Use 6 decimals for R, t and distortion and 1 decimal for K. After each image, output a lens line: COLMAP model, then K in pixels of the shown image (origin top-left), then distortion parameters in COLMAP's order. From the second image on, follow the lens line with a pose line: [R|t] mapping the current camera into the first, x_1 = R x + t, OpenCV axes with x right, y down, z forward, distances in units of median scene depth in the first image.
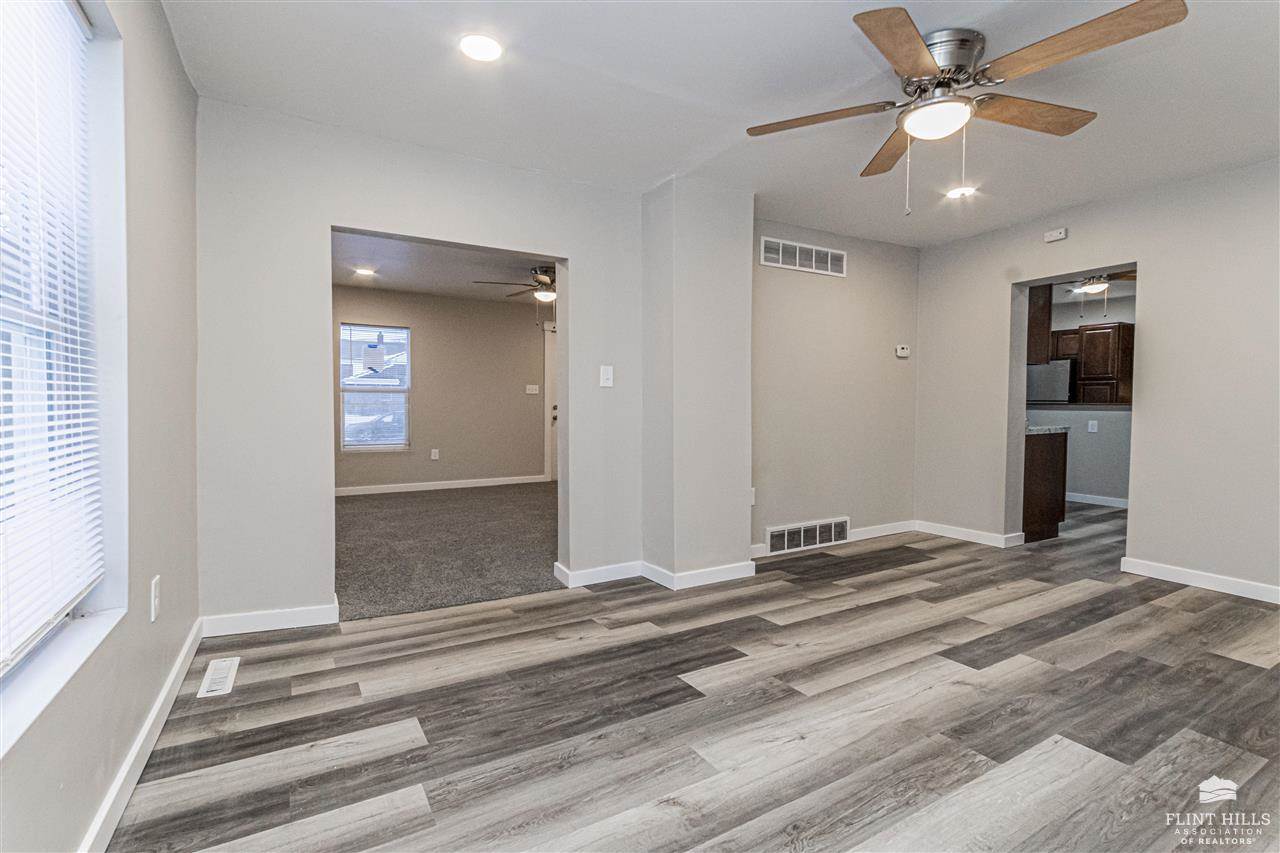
lens RADIAL K [[571.4, 0, 614.4], [0, 571.4, 424.9], [0, 0, 1]] dist [-0.004861, 0.003558]
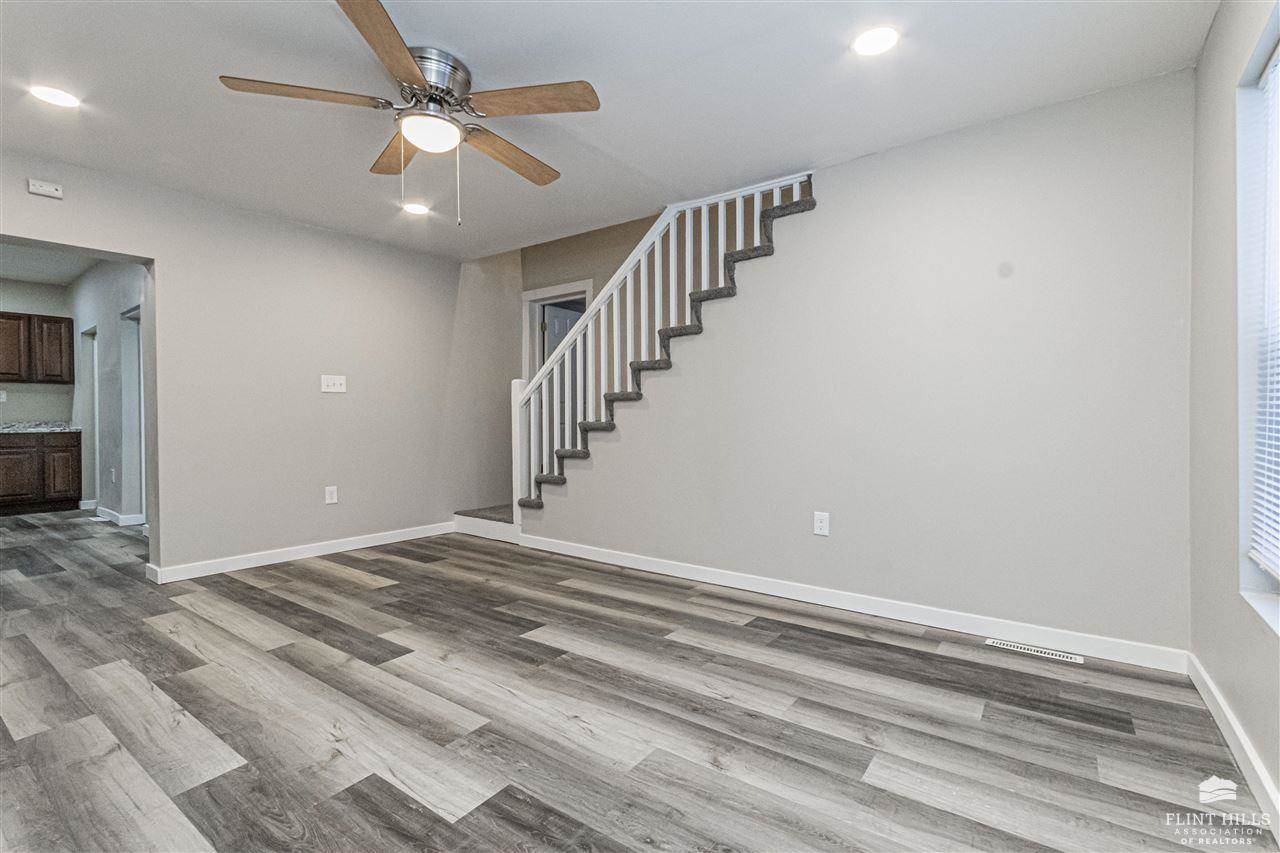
lens RADIAL K [[571.4, 0, 675.0], [0, 571.4, 424.2], [0, 0, 1]] dist [-0.004861, 0.003558]
pose [[-0.435499, -0.019154, 0.899985, -0.539707], [0.033661, 0.998728, 0.037544, -0.031680], [-0.899559, 0.046645, -0.434301, 0.956946]]
